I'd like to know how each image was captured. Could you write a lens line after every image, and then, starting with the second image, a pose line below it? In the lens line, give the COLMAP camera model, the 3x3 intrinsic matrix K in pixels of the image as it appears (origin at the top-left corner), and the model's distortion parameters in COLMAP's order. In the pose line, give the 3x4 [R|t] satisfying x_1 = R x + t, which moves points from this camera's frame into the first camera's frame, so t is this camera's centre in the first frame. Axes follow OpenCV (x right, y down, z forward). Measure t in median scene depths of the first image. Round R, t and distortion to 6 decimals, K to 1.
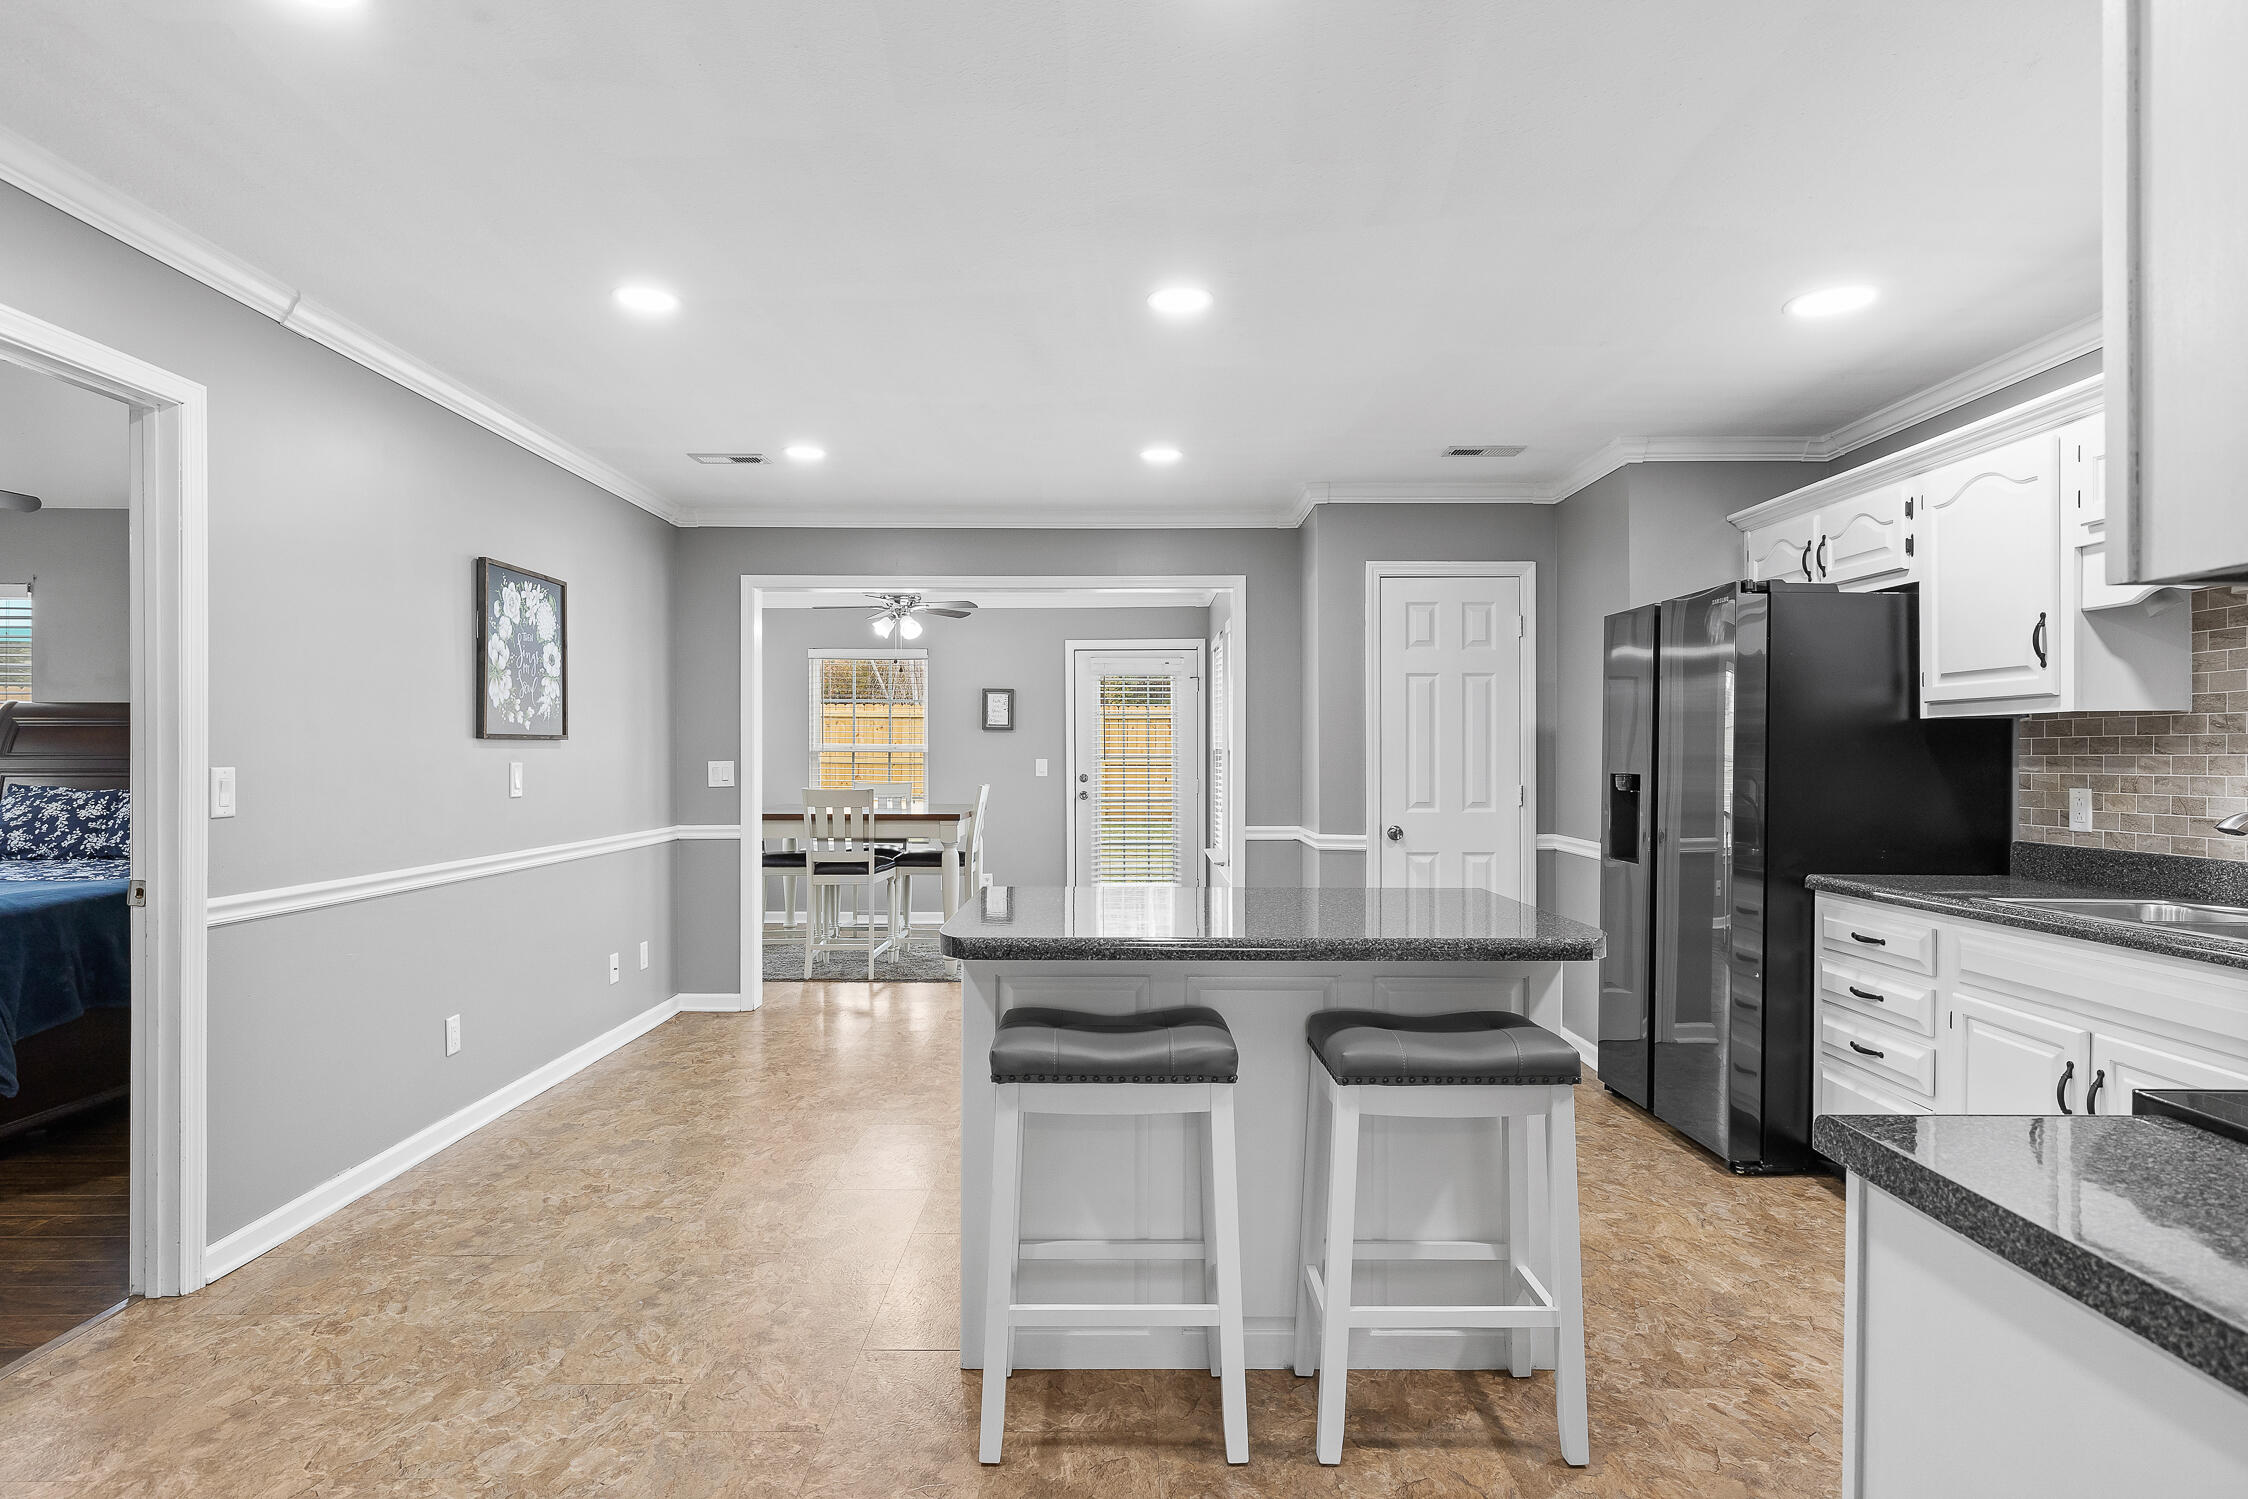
lens RADIAL K [[1217.3, 0, 1117.1], [0, 1217.3, 749.1], [0, 0, 1]] dist [0.001794, 0.000074]
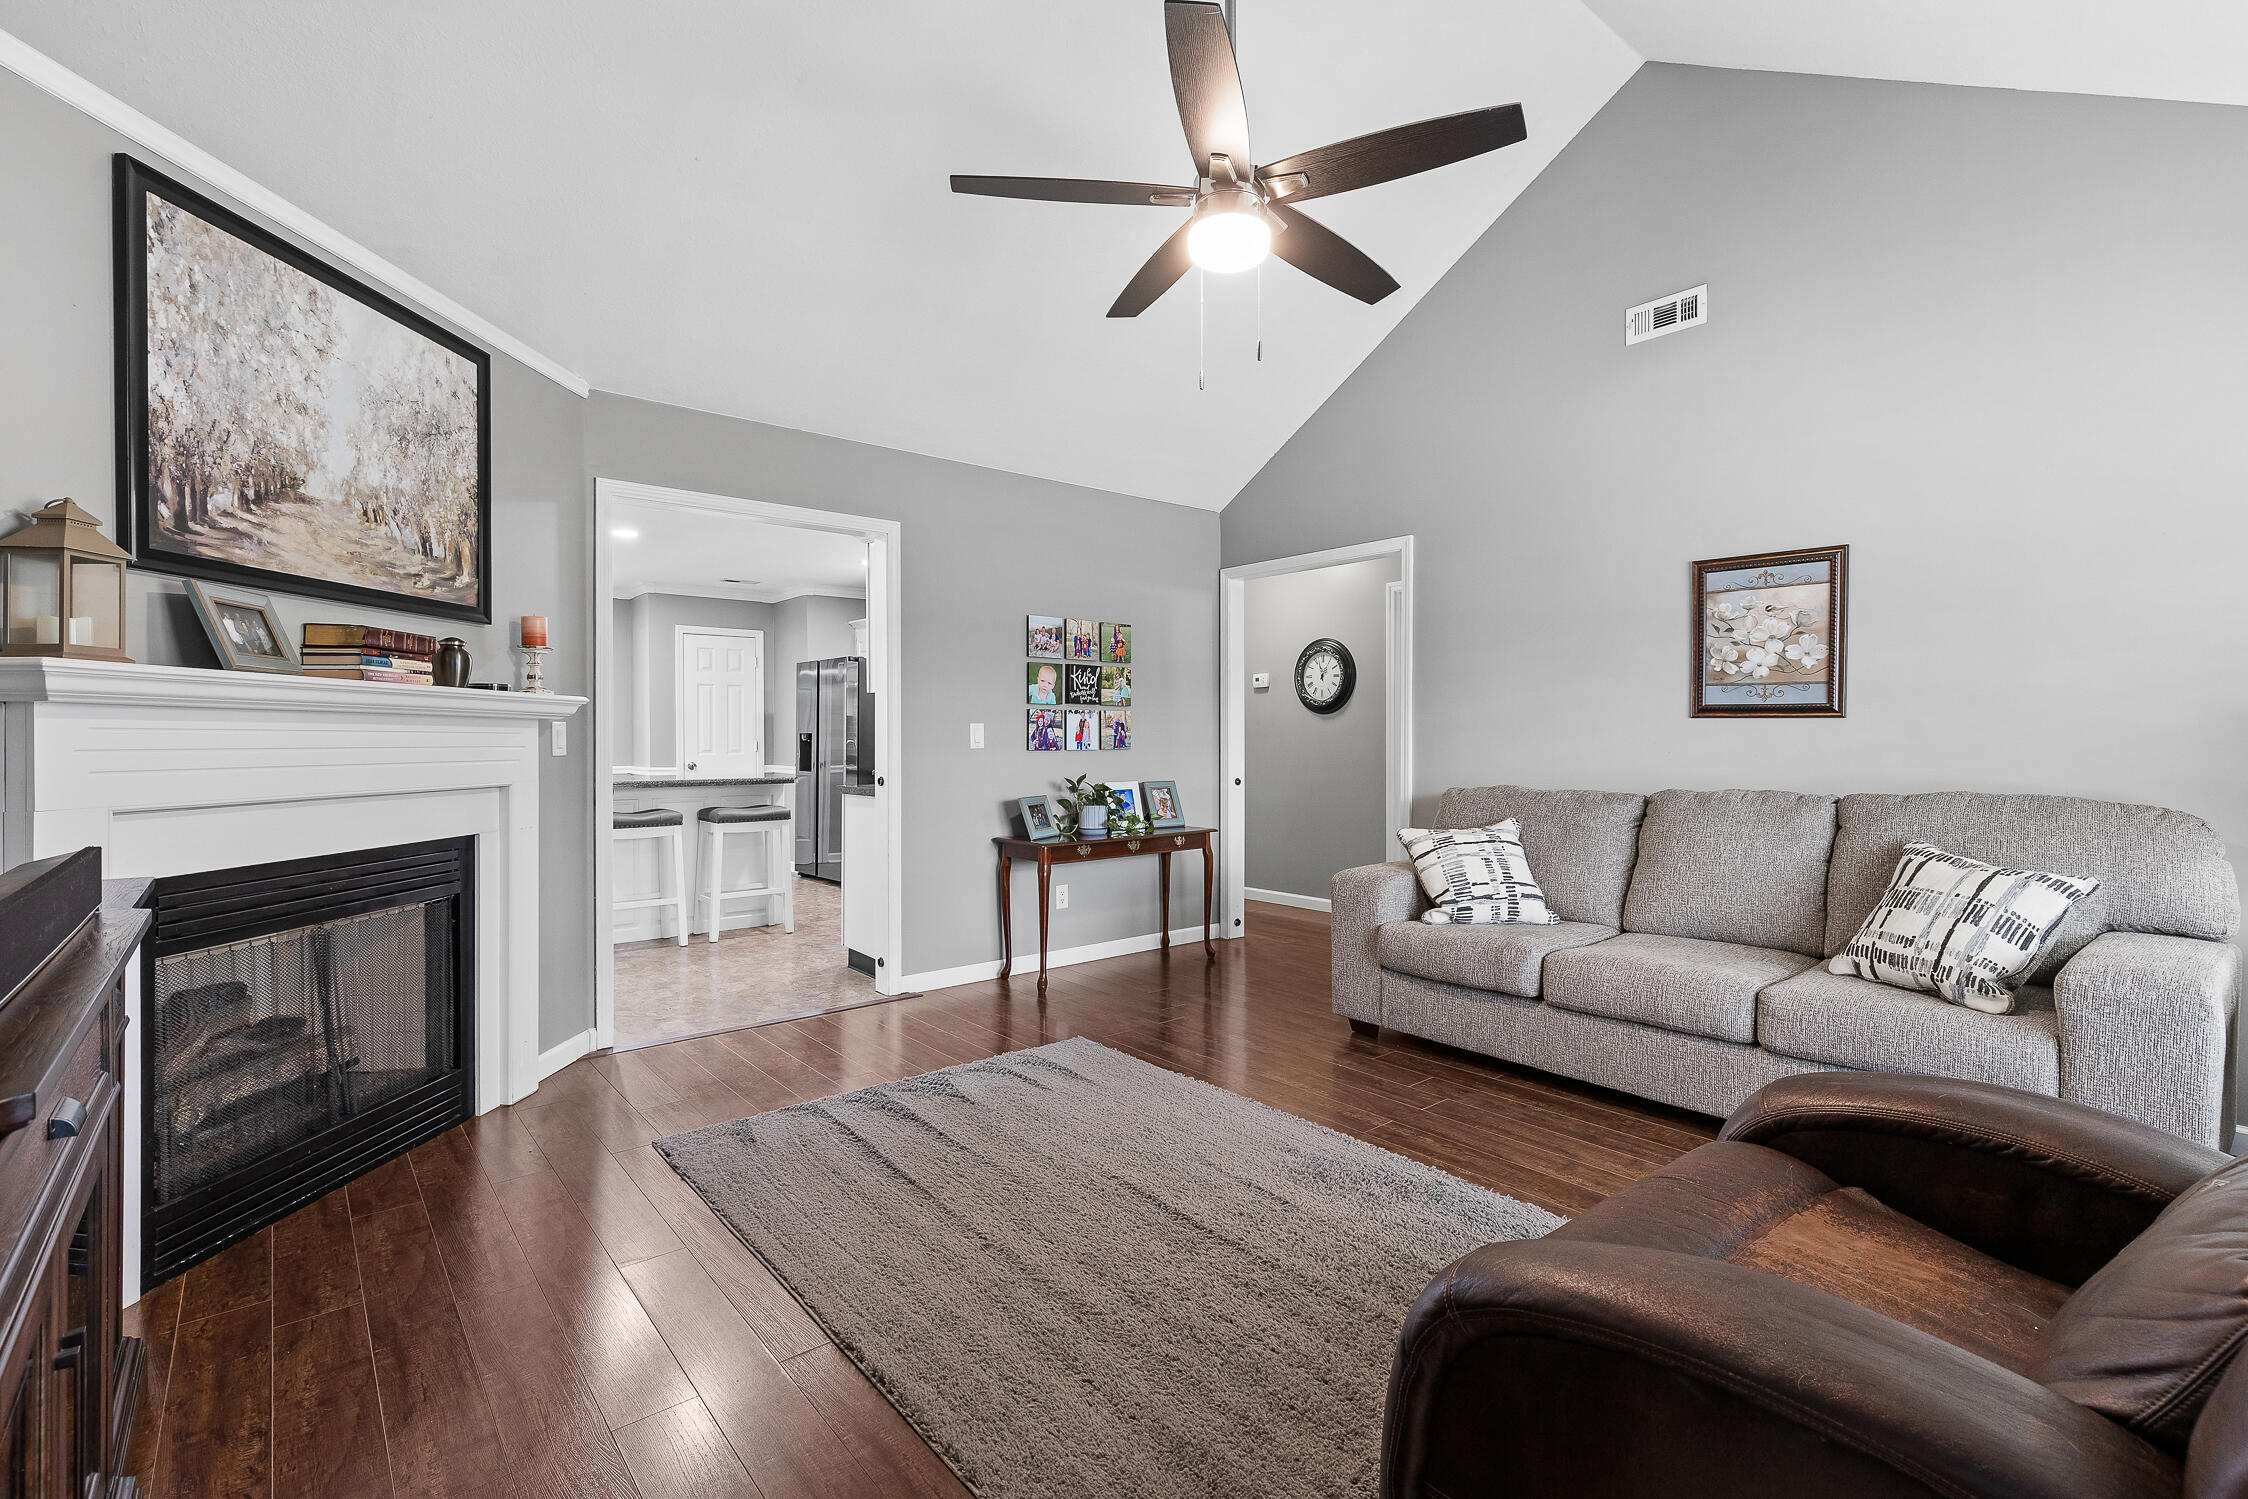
lens RADIAL K [[1023.6, 0, 1120.6], [0, 1023.6, 741.5], [0, 0, 1]] dist [-0.001063, -0.000017]
pose [[0.772292, -0.004008, 0.635255, -0.319593], [0.000383, 0.999983, 0.005844, 0.023633], [-0.635268, -0.004269, 0.772280, -0.793131]]
